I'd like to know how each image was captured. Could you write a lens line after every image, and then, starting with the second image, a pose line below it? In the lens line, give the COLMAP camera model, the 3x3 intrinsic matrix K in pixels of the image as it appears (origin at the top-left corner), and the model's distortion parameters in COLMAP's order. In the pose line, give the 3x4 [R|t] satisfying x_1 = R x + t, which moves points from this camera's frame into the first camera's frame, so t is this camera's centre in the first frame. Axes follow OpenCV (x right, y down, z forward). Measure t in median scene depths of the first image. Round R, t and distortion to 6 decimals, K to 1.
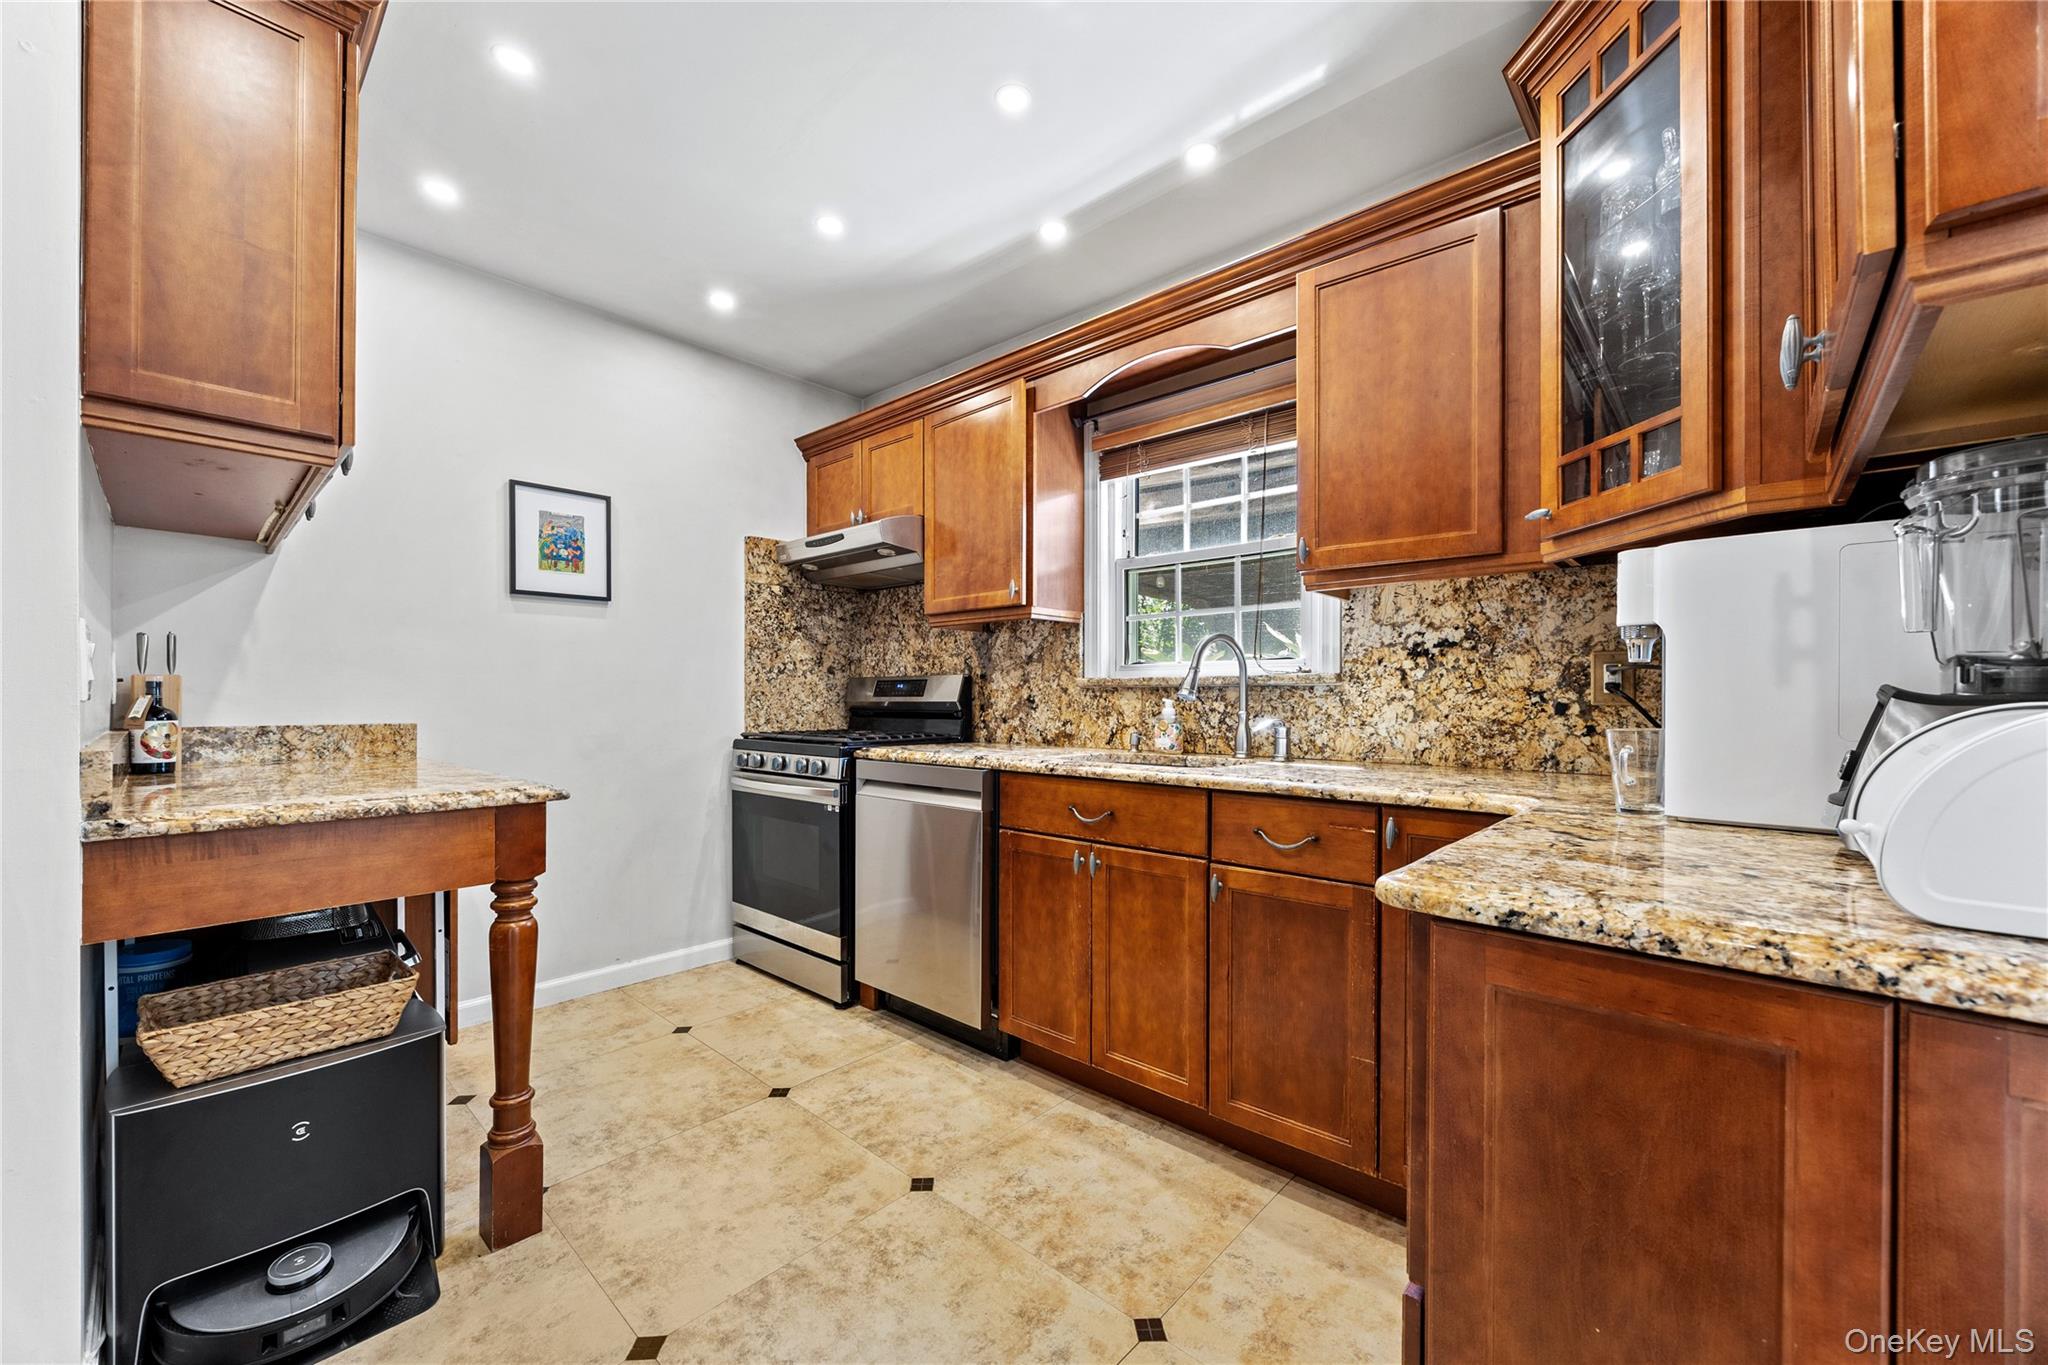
lens RADIAL K [[792.1, 0, 1020.5], [0, 792.1, 694.8], [0, 0, 1]] dist [0.001173, 0.000943]
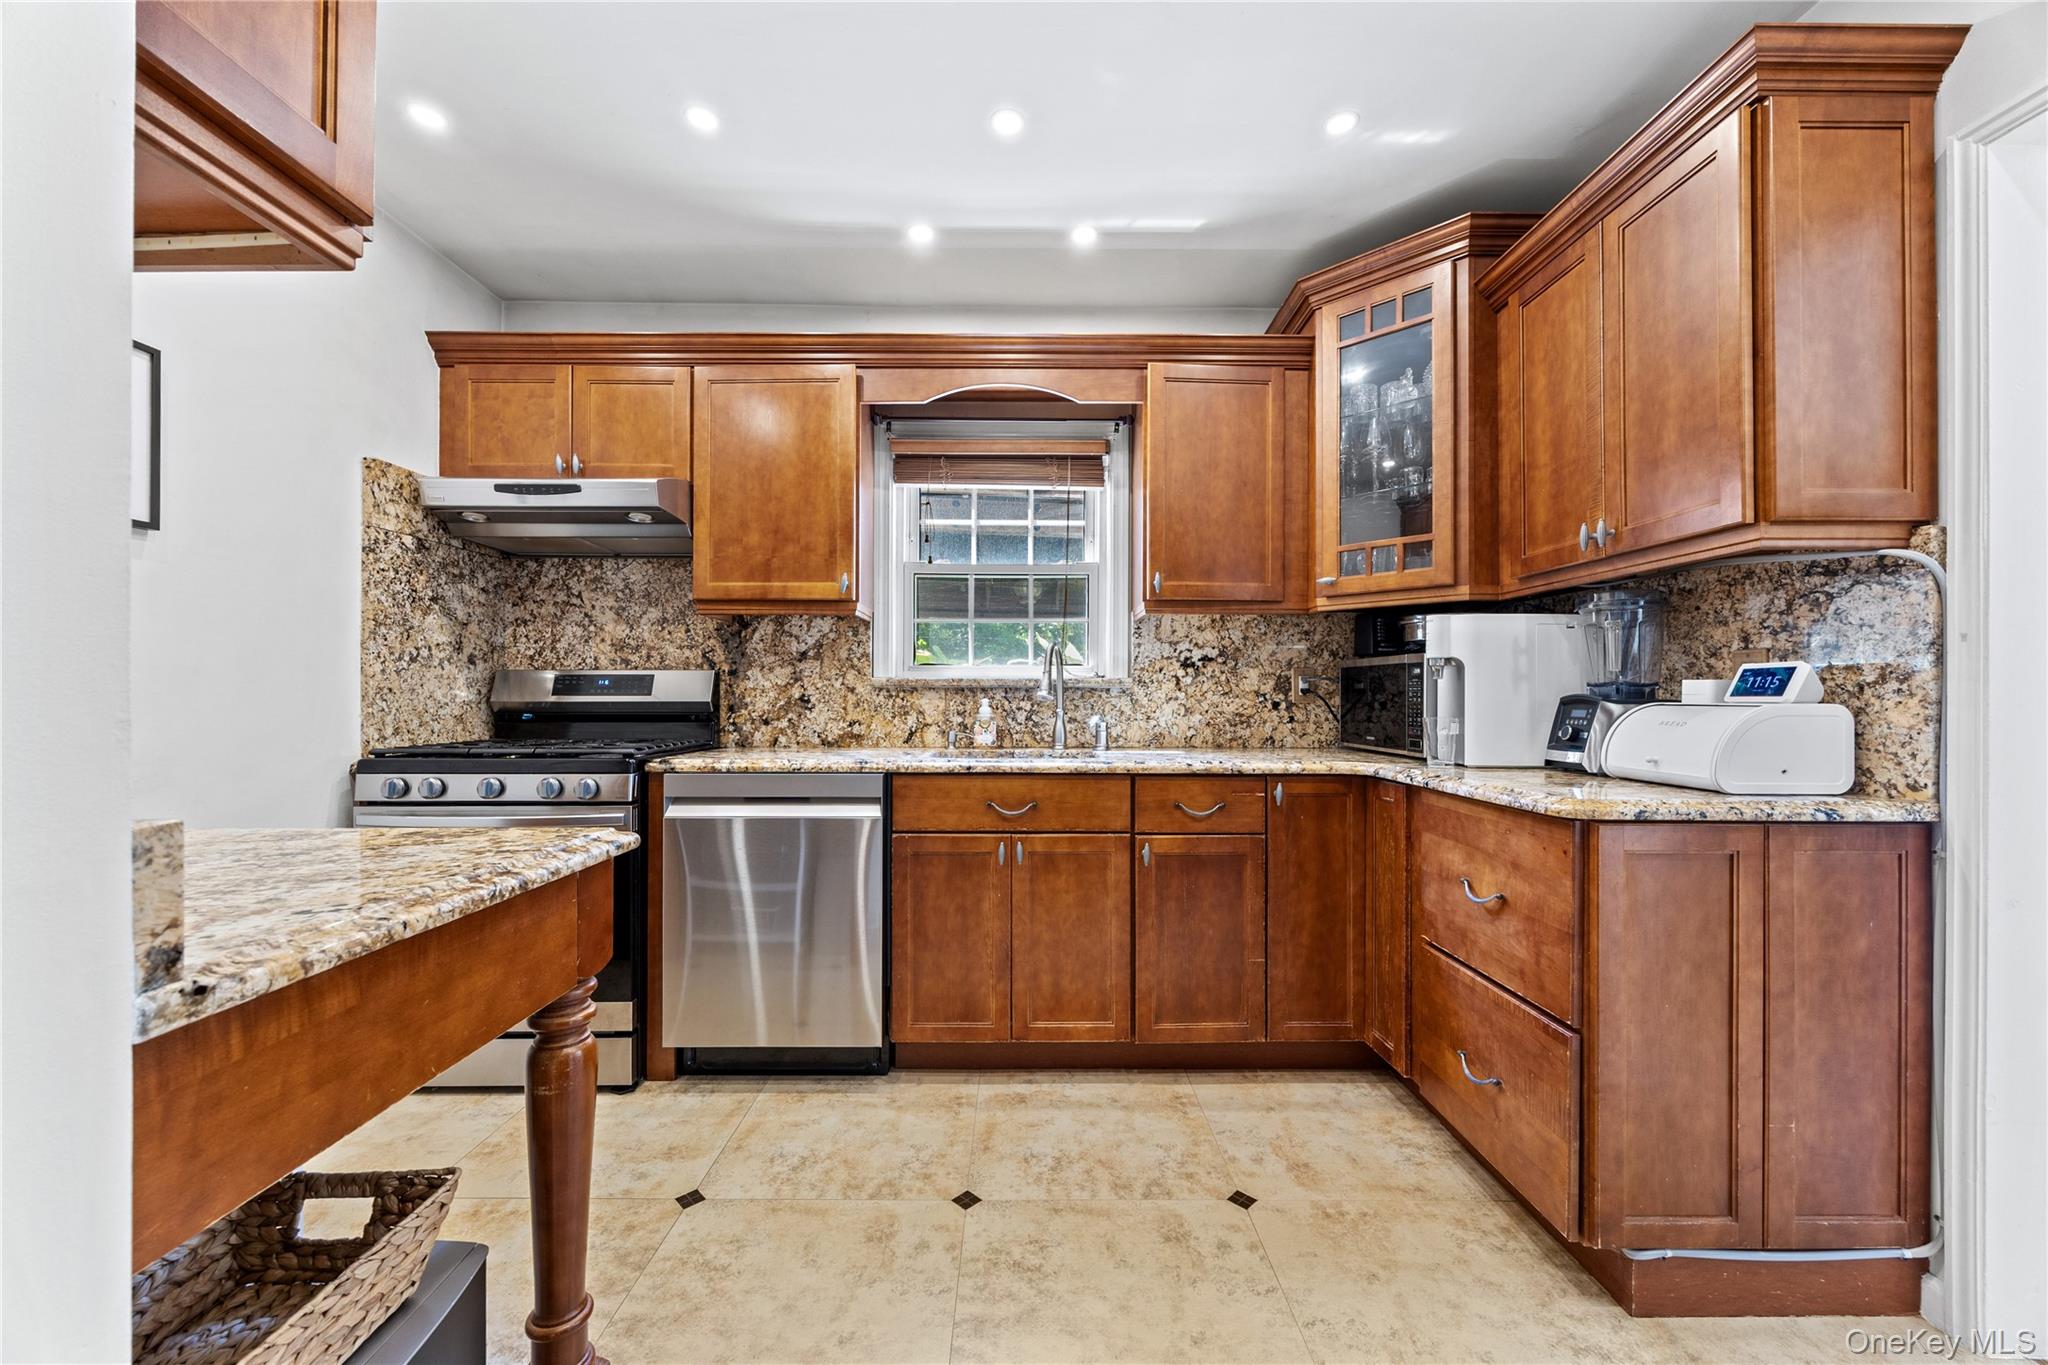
lens RADIAL K [[792.1, 0, 1018.4], [0, 792.1, 687.8], [0, 0, 1]] dist [0.001173, 0.000943]
pose [[0.733584, 0.008271, 0.679548, -0.622483], [-0.004322, 0.999962, -0.007505, -0.002368], [-0.679585, 0.002569, 0.733593, 0.203617]]
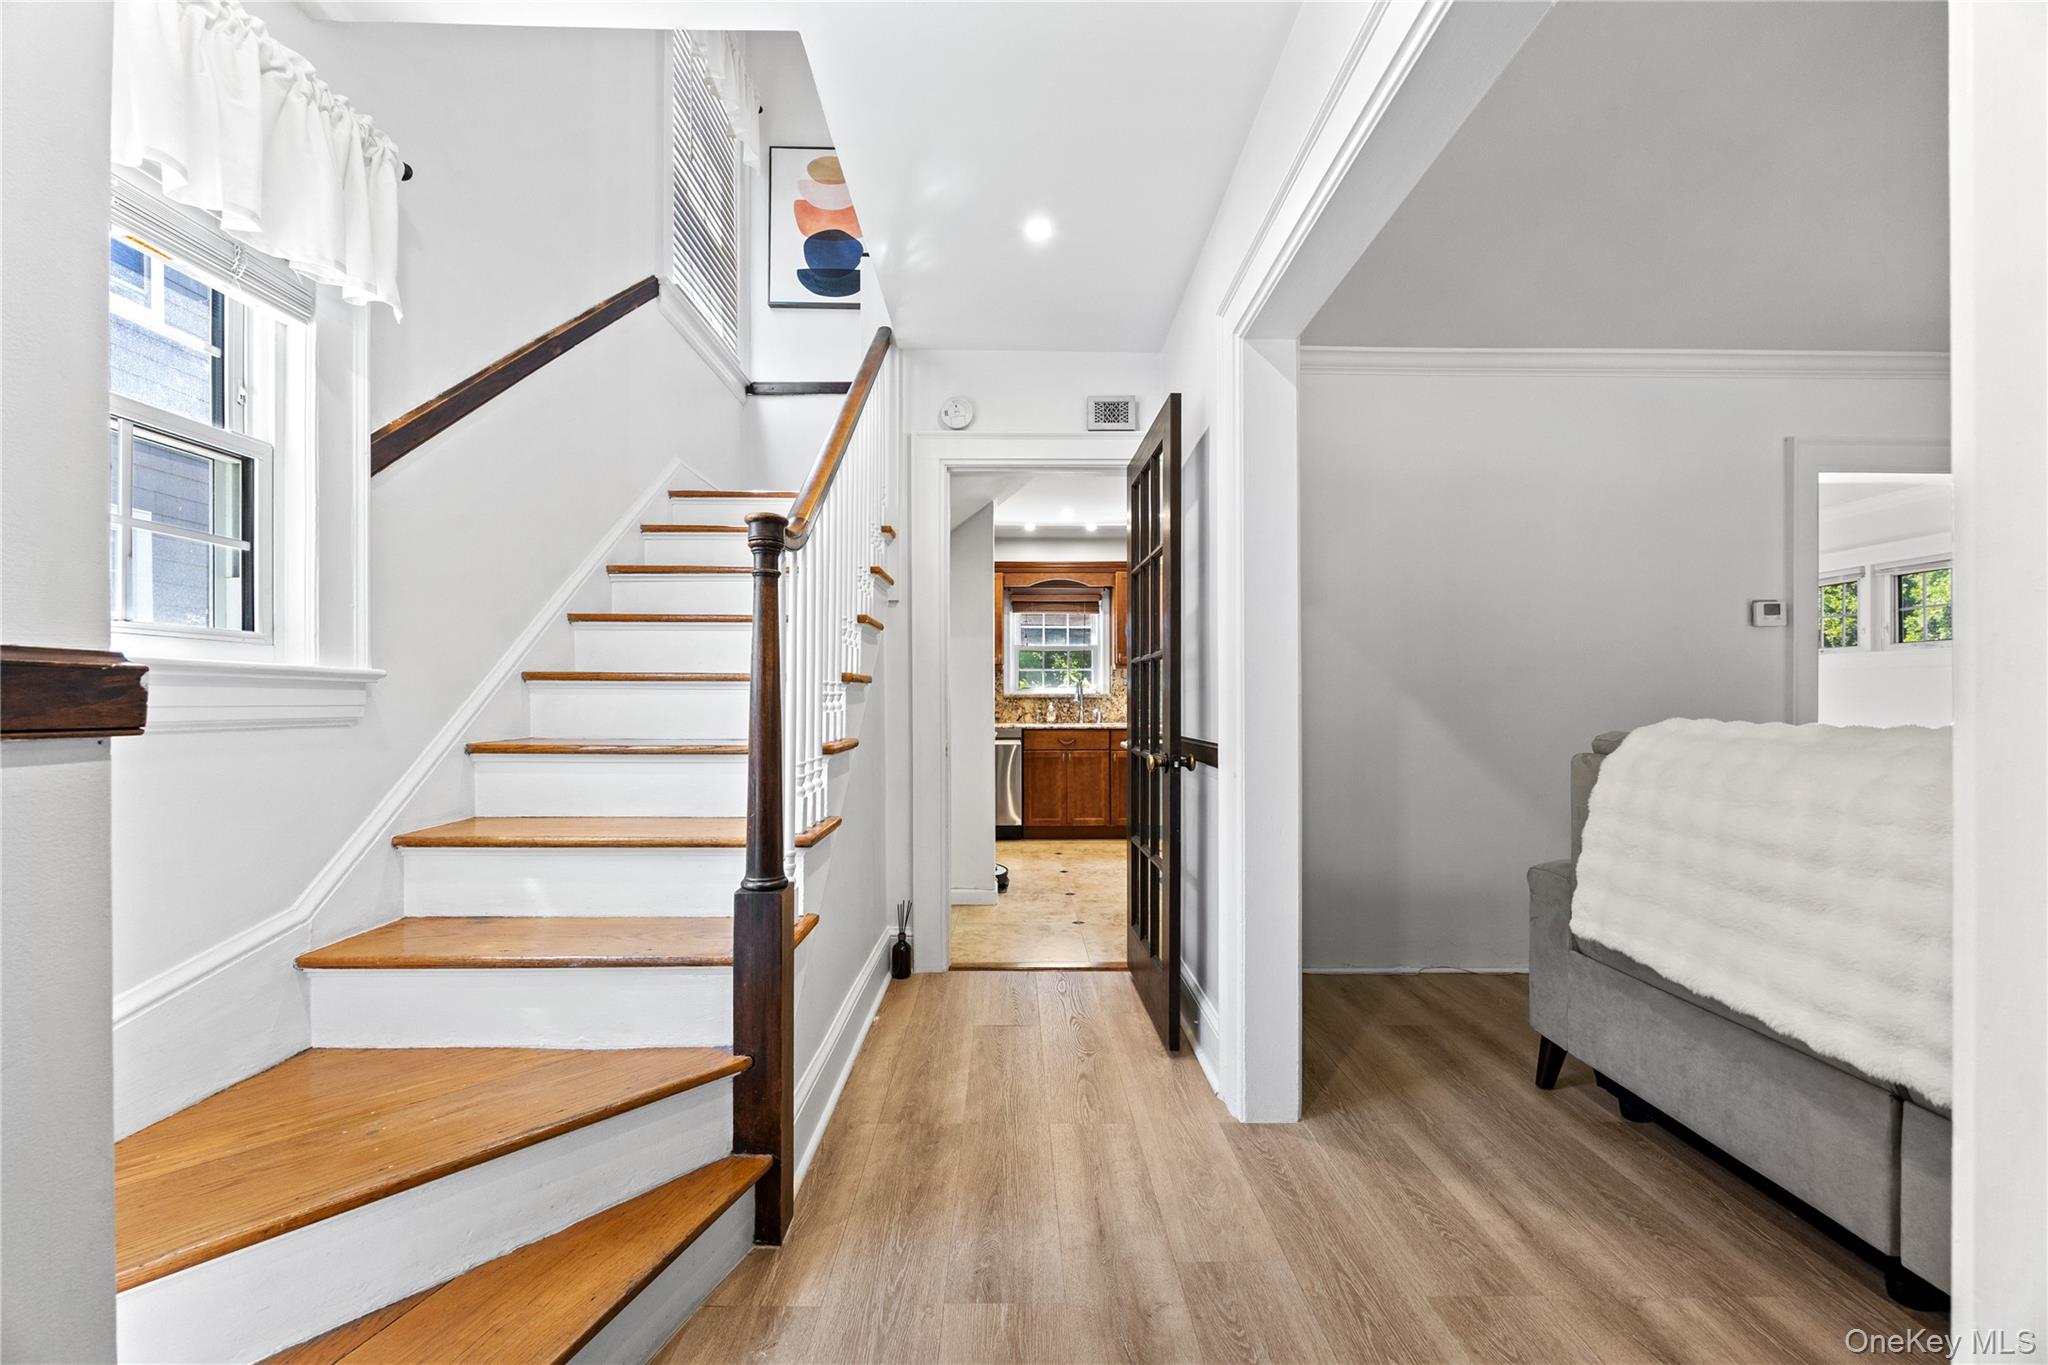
lens RADIAL K [[792.1, 0, 1023.1], [0, 792.1, 693.5], [0, 0, 1]] dist [0.001173, 0.000943]
pose [[0.730580, 0.002203, 0.682824, -2.028524], [0.002987, 0.999975, -0.006422, -0.009725], [-0.682821, 0.006731, 0.730555, -1.048788]]
